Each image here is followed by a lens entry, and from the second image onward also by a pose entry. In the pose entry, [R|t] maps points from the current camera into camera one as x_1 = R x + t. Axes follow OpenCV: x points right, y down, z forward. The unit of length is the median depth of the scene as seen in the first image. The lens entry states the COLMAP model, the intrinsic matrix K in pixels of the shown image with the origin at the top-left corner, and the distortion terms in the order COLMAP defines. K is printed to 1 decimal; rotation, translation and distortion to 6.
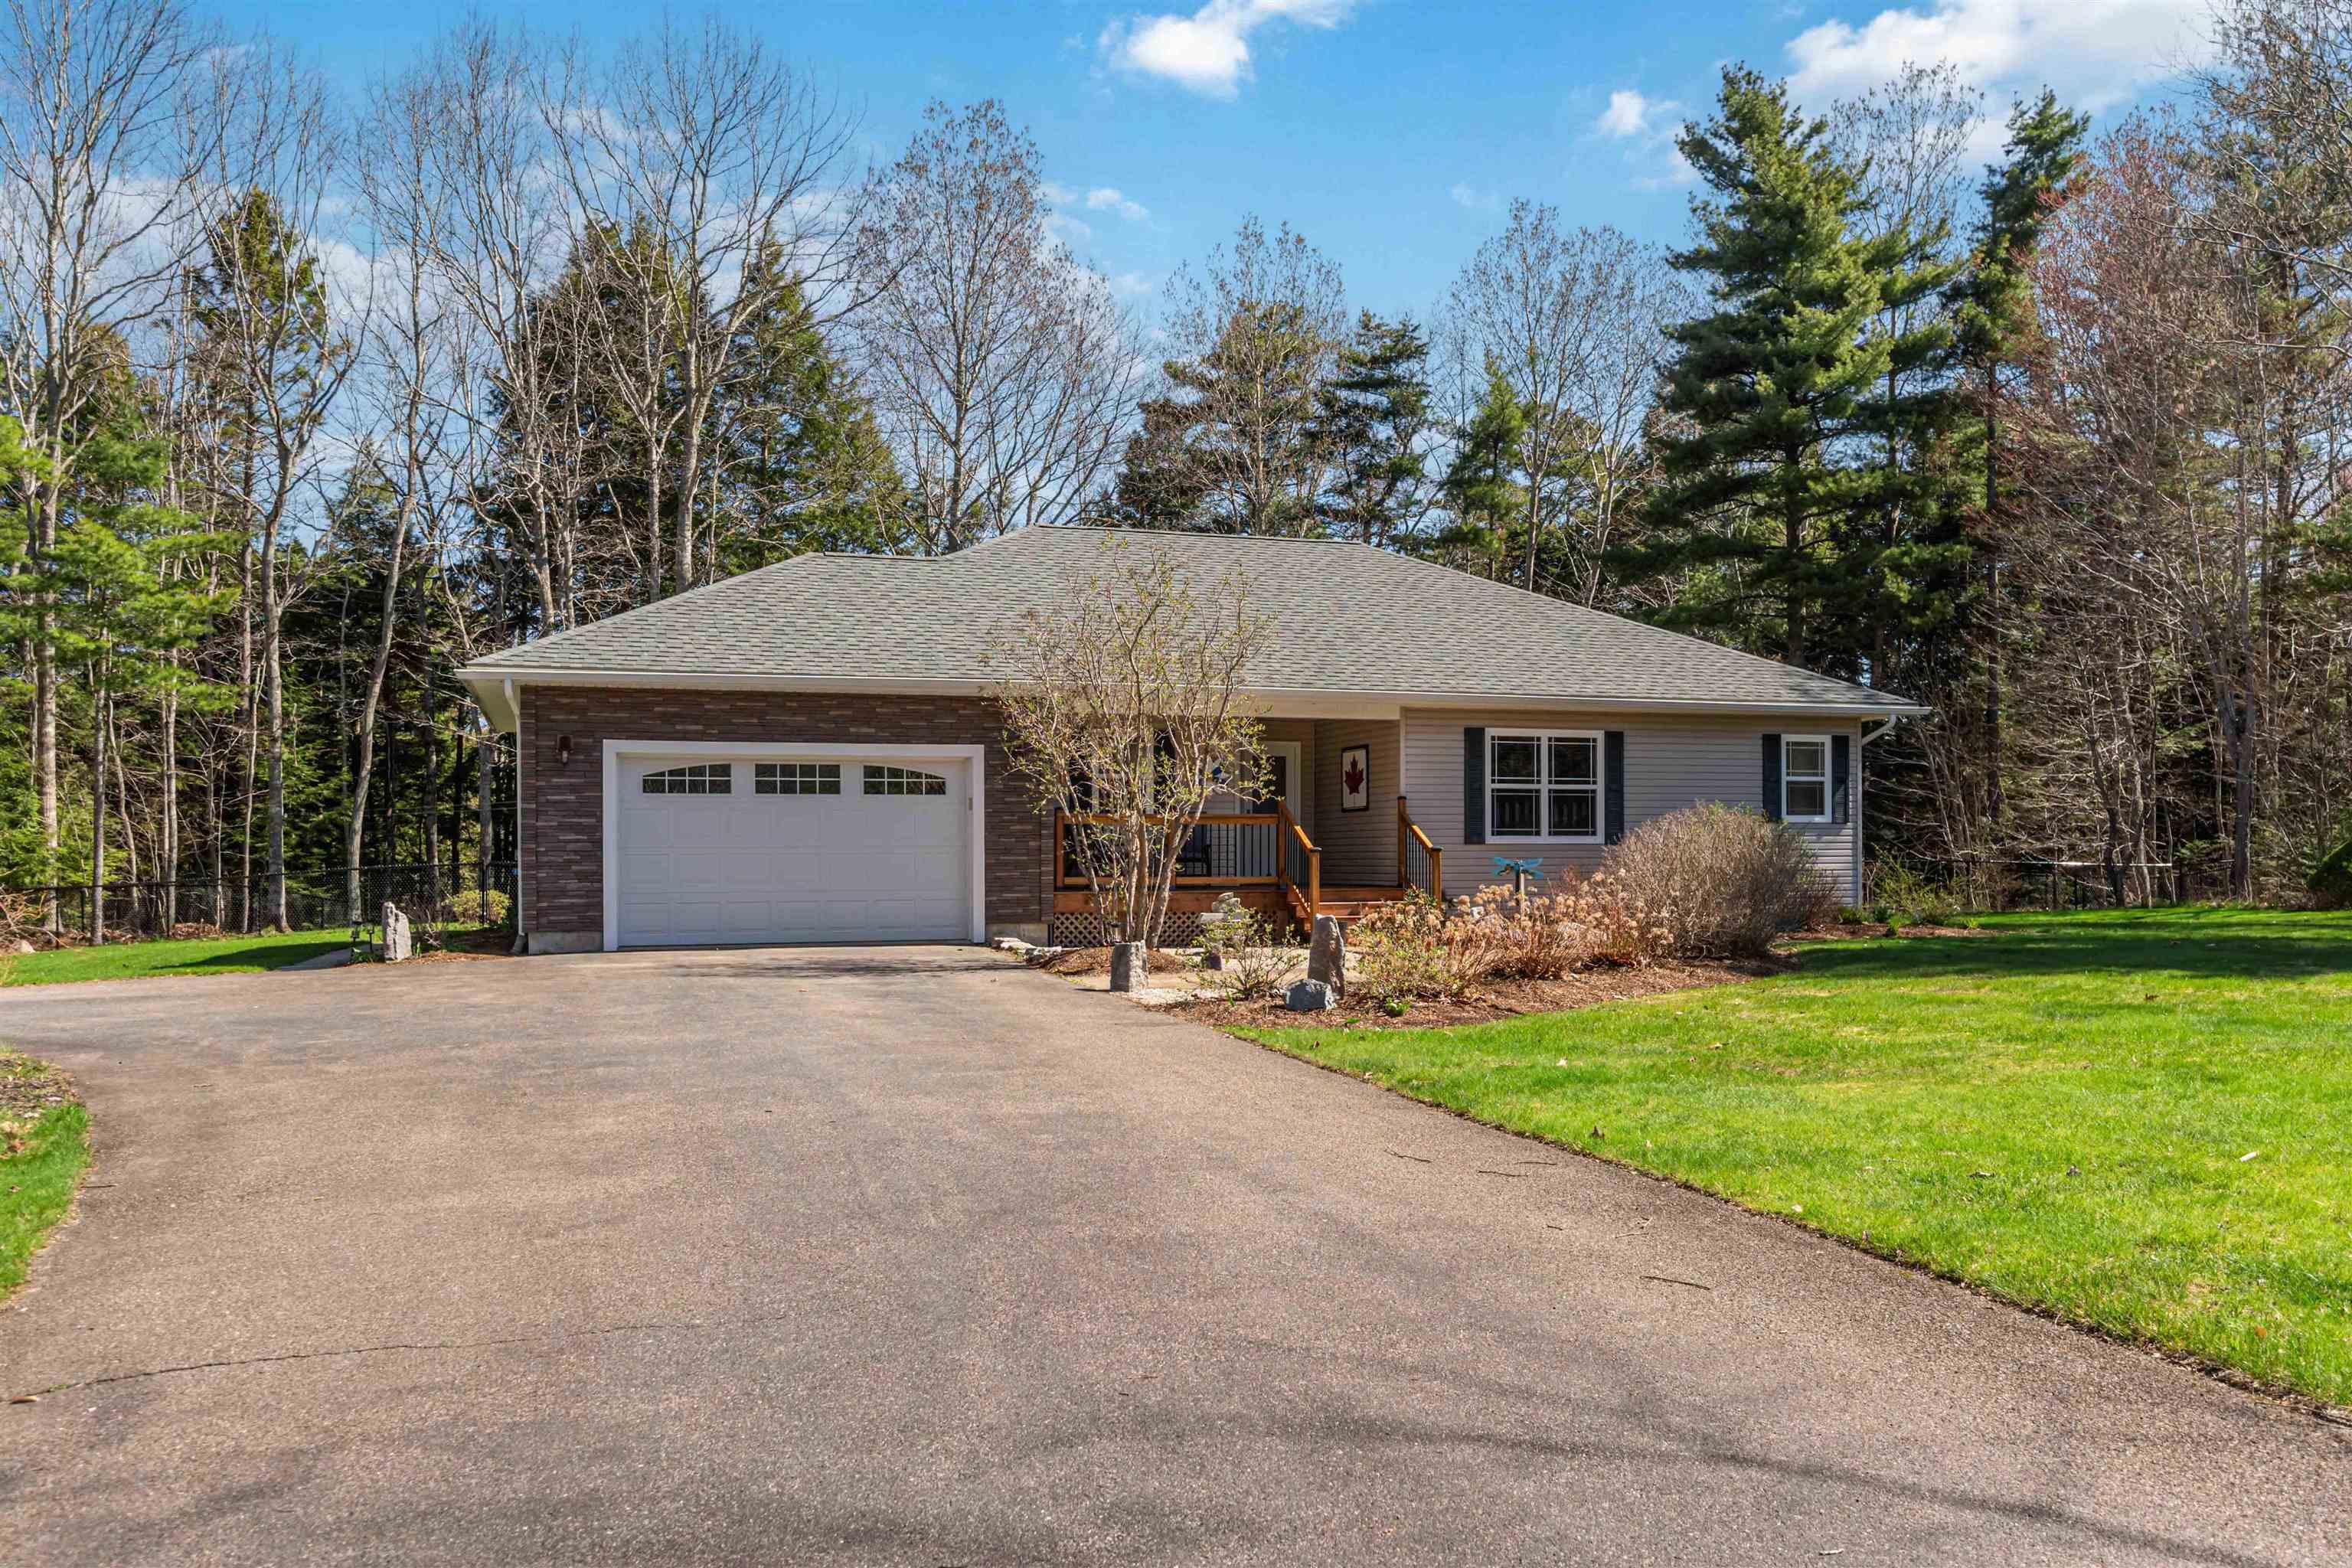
lens RADIAL K [[1873.6, 0, 1175.0], [0, 1873.6, 862.3], [0, 0, 1]] dist [0.013573, -0.011022]
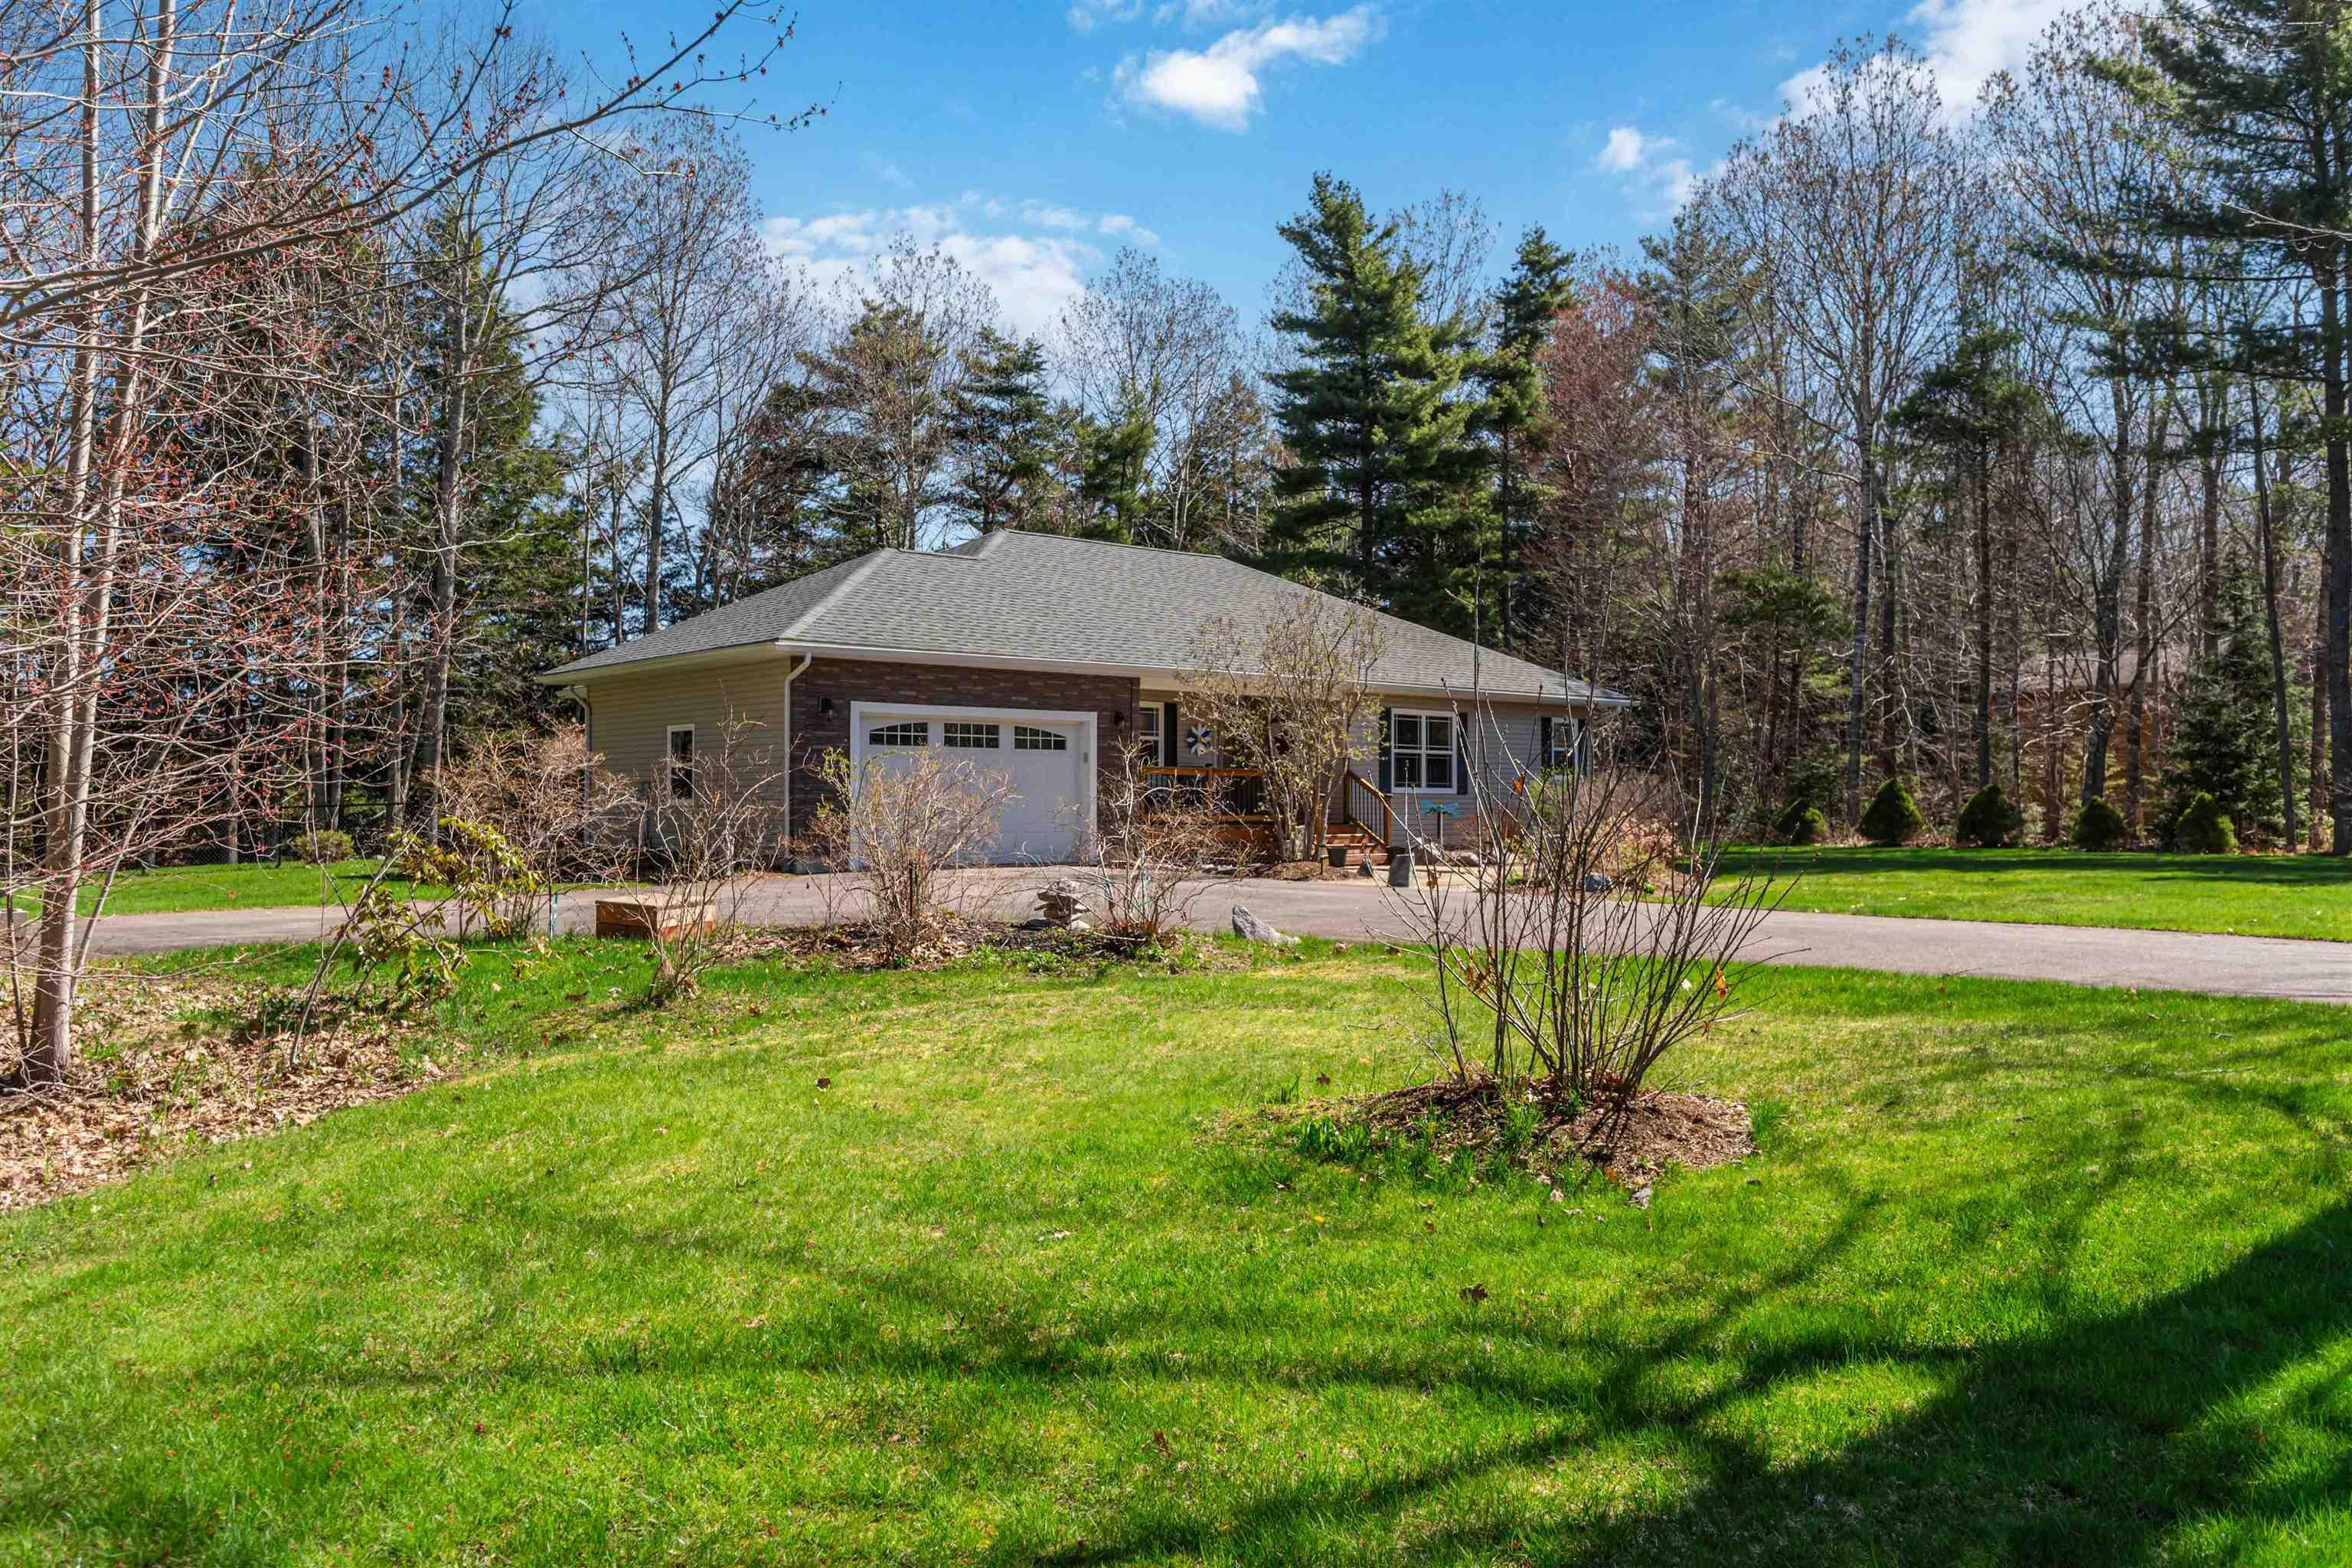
lens RADIAL K [[1847.0, 0, 1176.0], [0, 1847.0, 784.0], [0, 0, 1]] dist [0.007640, 0.000449]
pose [[0.926466, 0.012923, 0.376157, -0.271399], [-0.006847, 0.999824, -0.017484, 0.004580], [-0.376317, 0.013622, 0.926391, -0.103815]]
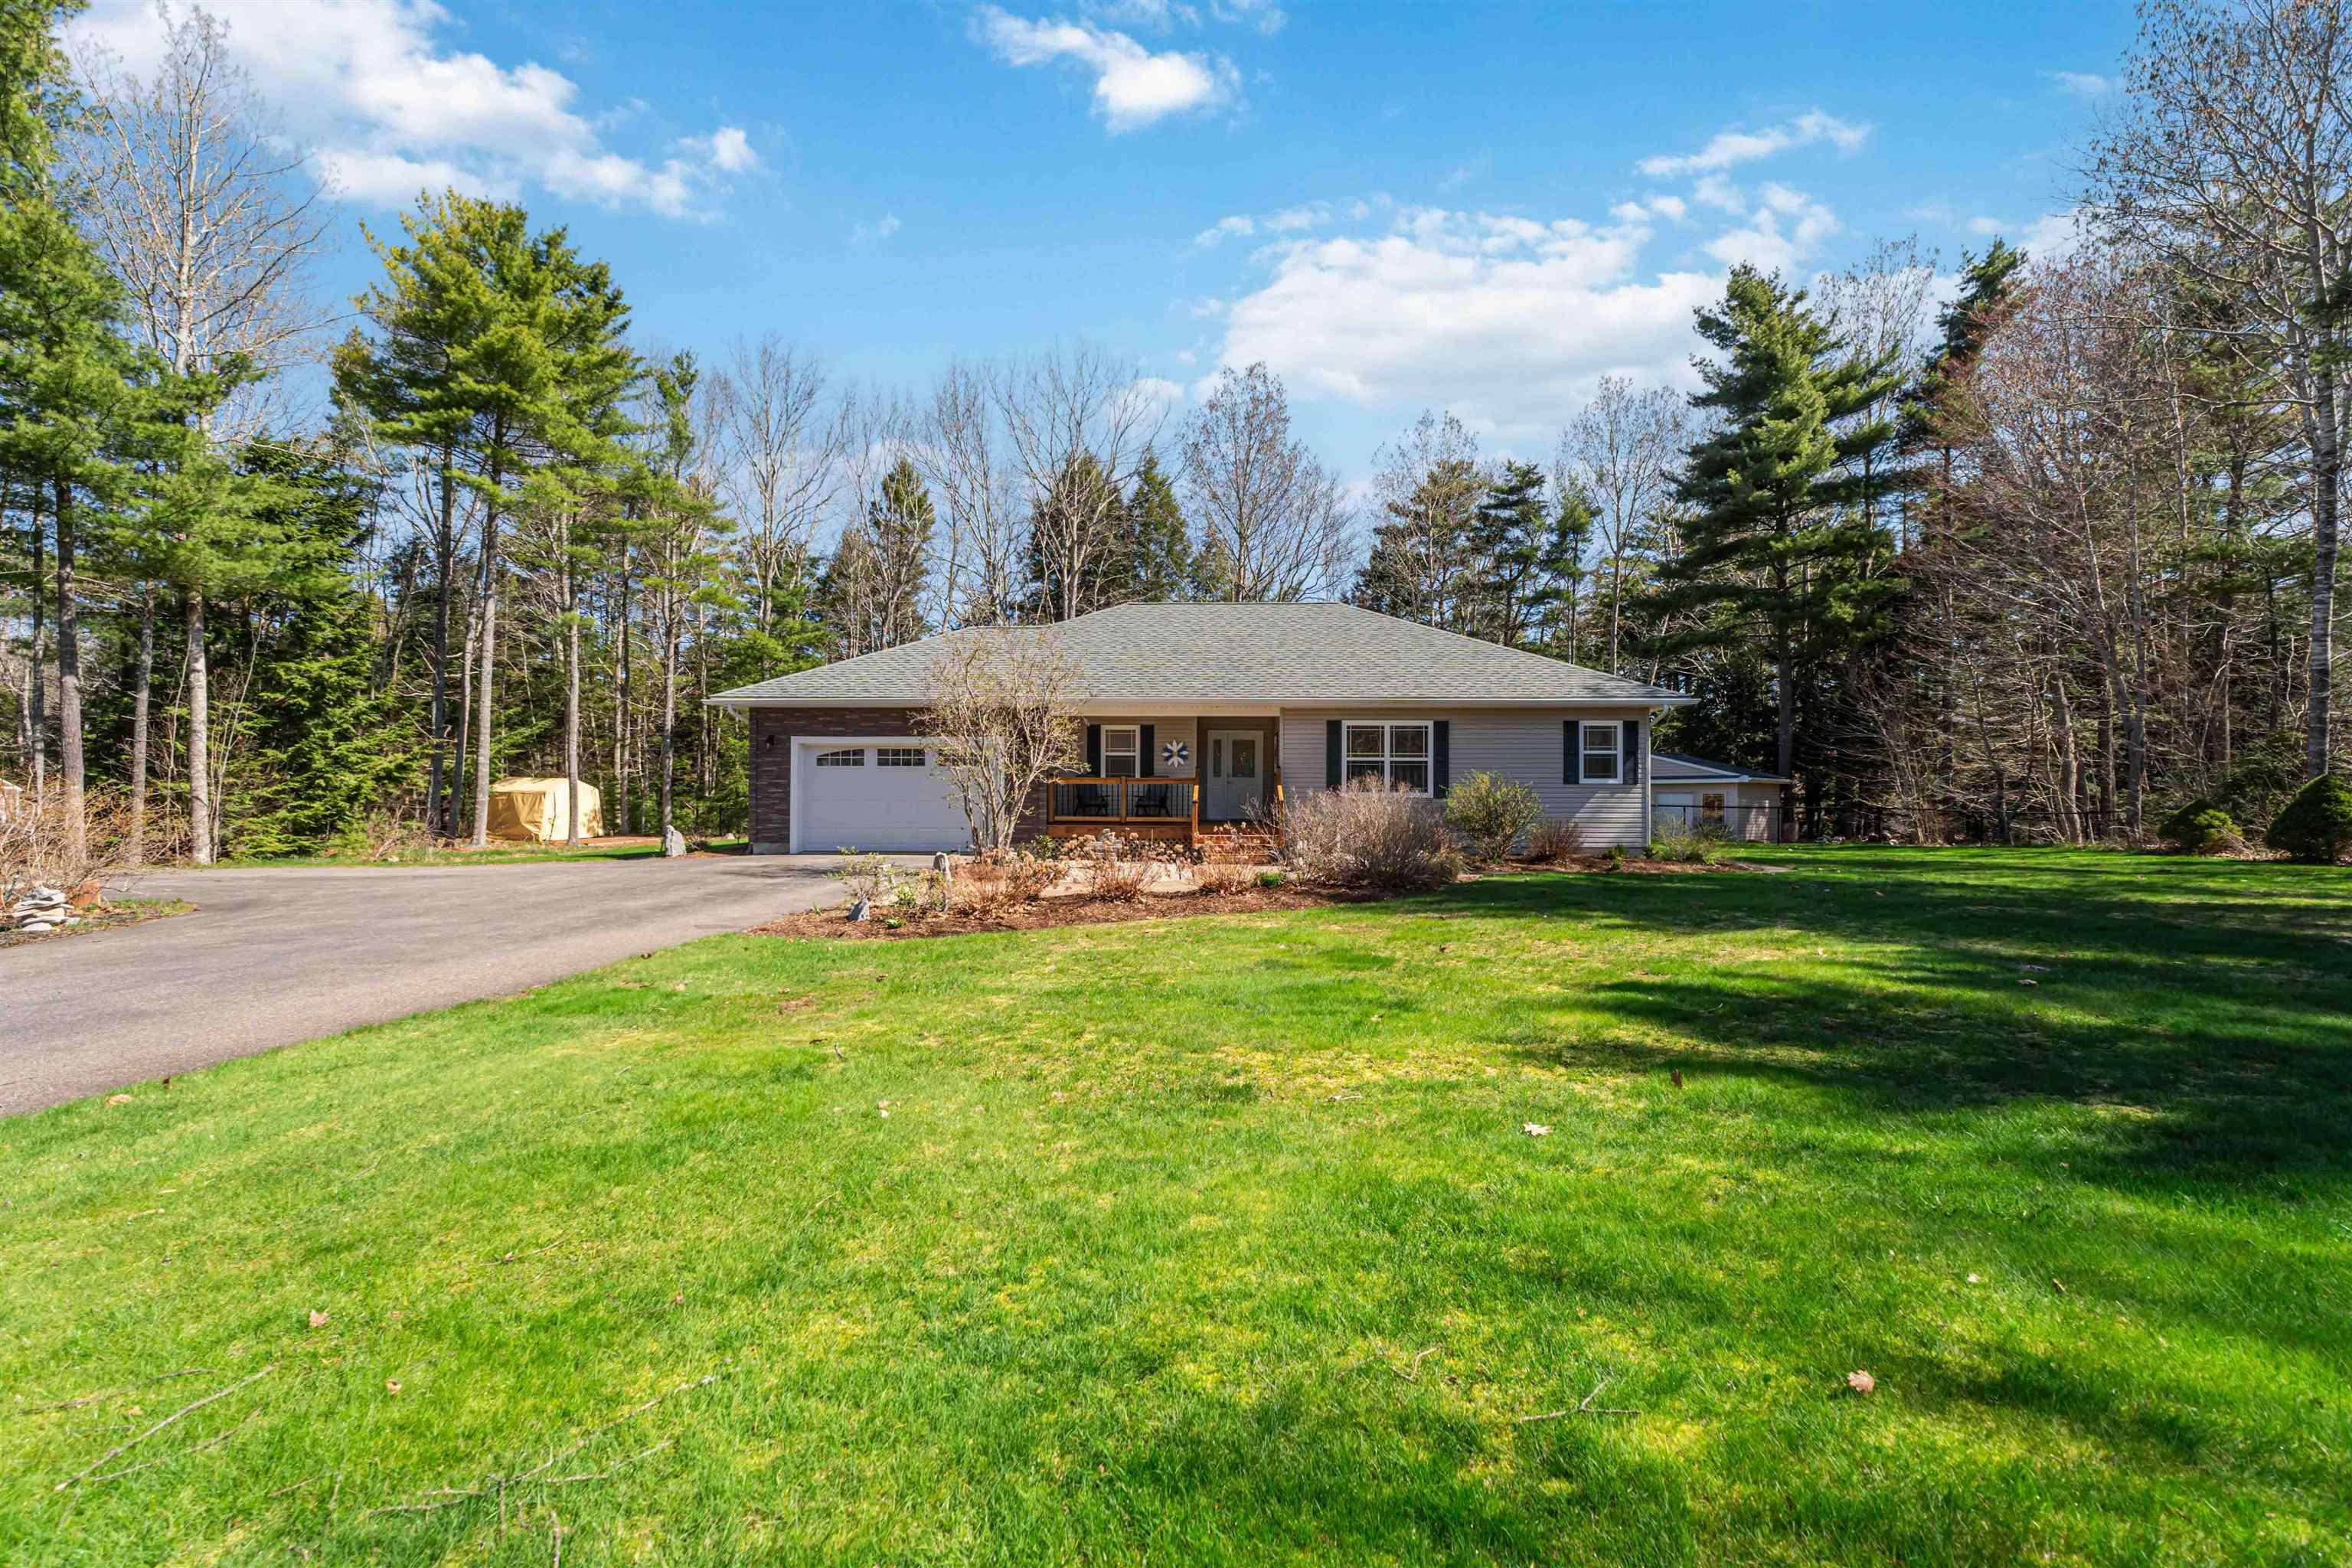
lens RADIAL K [[997.3, 0, 1170.2], [0, 997.3, 781.0], [0, 0, 1]] dist [0.016052, 0.000373]
pose [[0.933500, 0.005301, -0.358538, 0.181680], [-0.008441, 0.999939, -0.007193, -0.008967], [0.358477, 0.009741, 0.933488, 0.113198]]
